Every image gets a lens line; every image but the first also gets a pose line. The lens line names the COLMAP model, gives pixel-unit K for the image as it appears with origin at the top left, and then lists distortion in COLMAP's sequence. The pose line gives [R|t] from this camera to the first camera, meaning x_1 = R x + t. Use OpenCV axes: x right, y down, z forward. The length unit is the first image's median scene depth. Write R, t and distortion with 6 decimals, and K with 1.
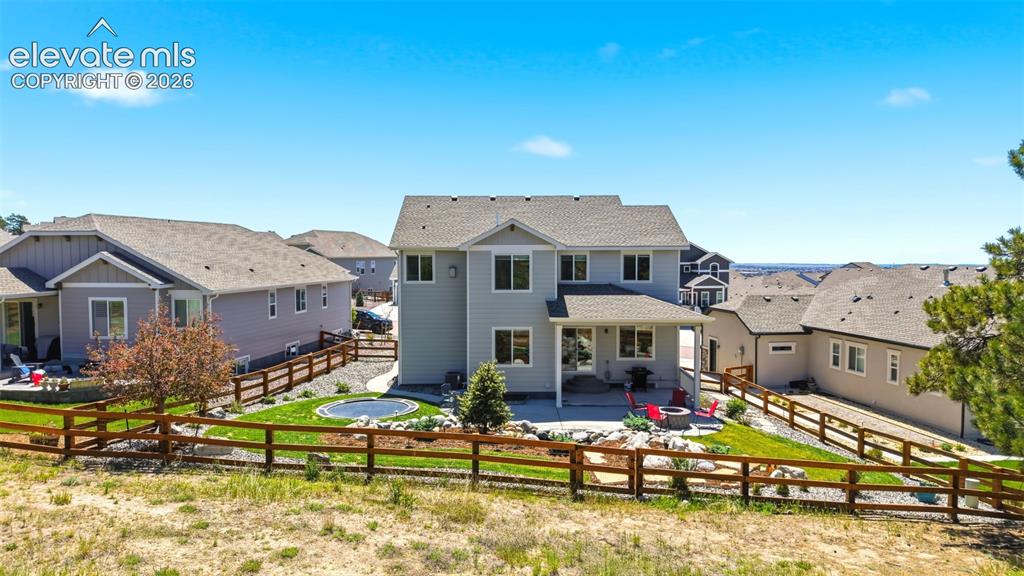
lens RADIAL K [[417.4, 0, 512.0], [0, 417.4, 288.0], [0, 0, 1]] dist [0.001008, 0.000016]
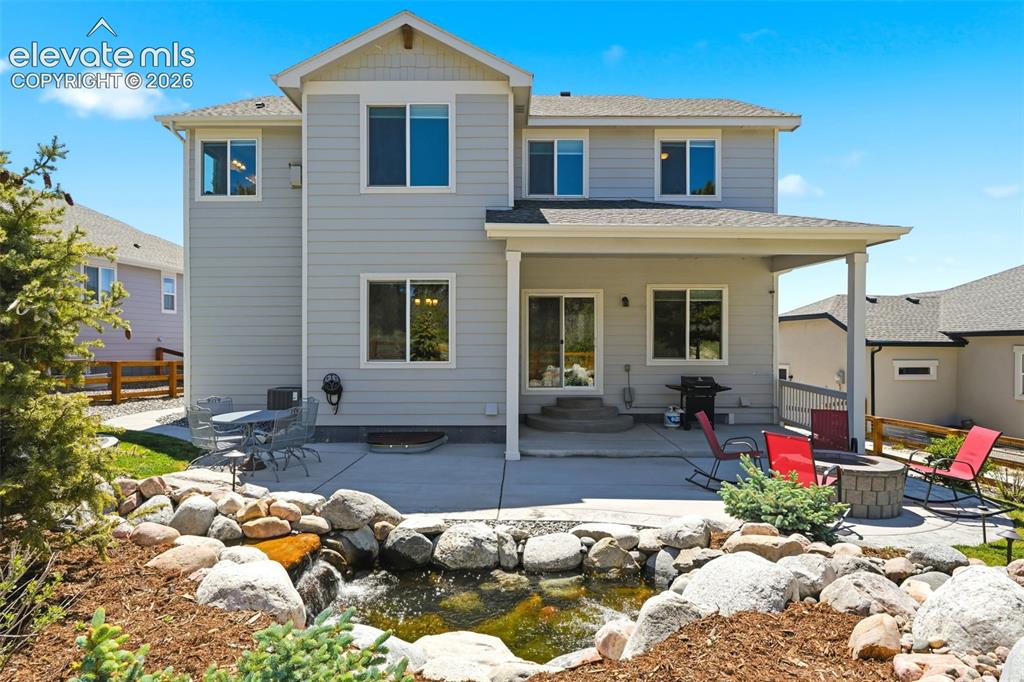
lens RADIAL K [[450.6, 0, 513.2], [0, 450.6, 343.7], [0, 0, 1]] dist [-0.005660, 0.000017]
pose [[0.999883, 0.003892, 0.014816, 0.096000], [-0.003641, 0.999850, -0.016922, 0.163894], [-0.014880, 0.016866, 0.999747, 0.511821]]
